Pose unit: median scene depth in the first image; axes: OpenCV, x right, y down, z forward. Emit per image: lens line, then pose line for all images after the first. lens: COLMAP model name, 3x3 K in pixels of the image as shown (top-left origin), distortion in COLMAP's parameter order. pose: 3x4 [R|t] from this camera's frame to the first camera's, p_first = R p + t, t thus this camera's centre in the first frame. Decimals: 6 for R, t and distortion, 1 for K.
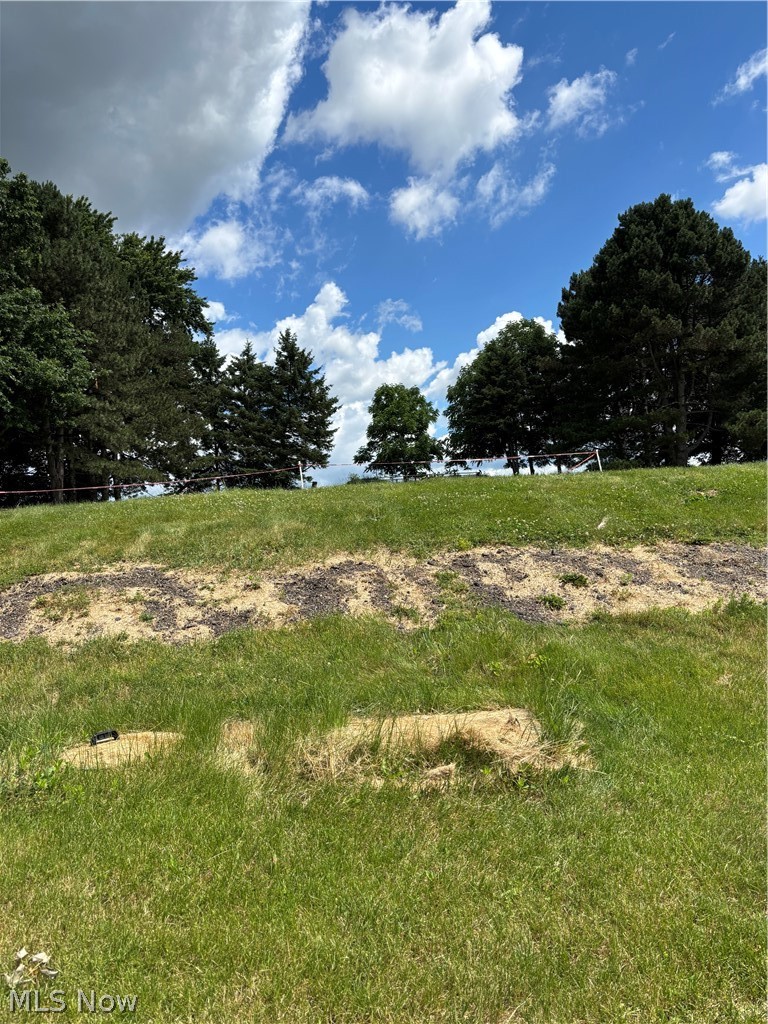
lens RADIAL K [[773.8, 0, 384.0], [0, 773.8, 512.0], [0, 0, 1]] dist [0.032924, -0.029464]
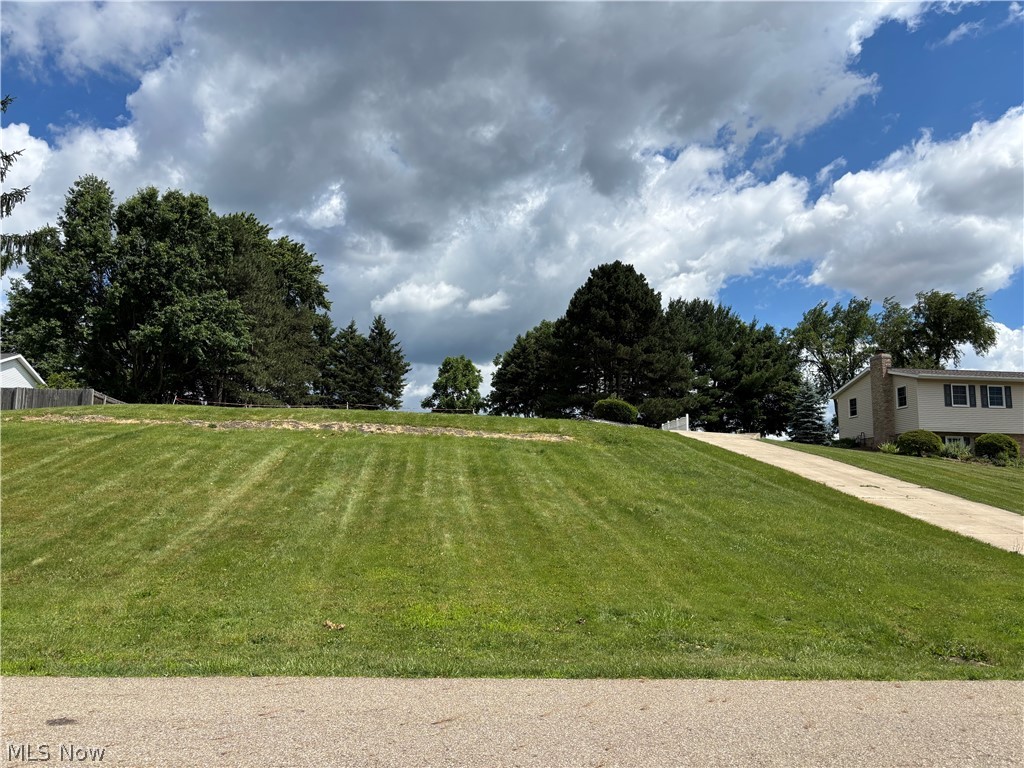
lens RADIAL K [[773.8, 0, 537.5], [0, 773.8, 383.9], [0, 0, 1]] dist [0.032924, -0.029464]
pose [[0.994662, 0.091413, 0.047870, 0.120444], [-0.085852, 0.990484, -0.107572, 0.029860], [-0.057248, 0.102888, 0.993044, -0.493025]]
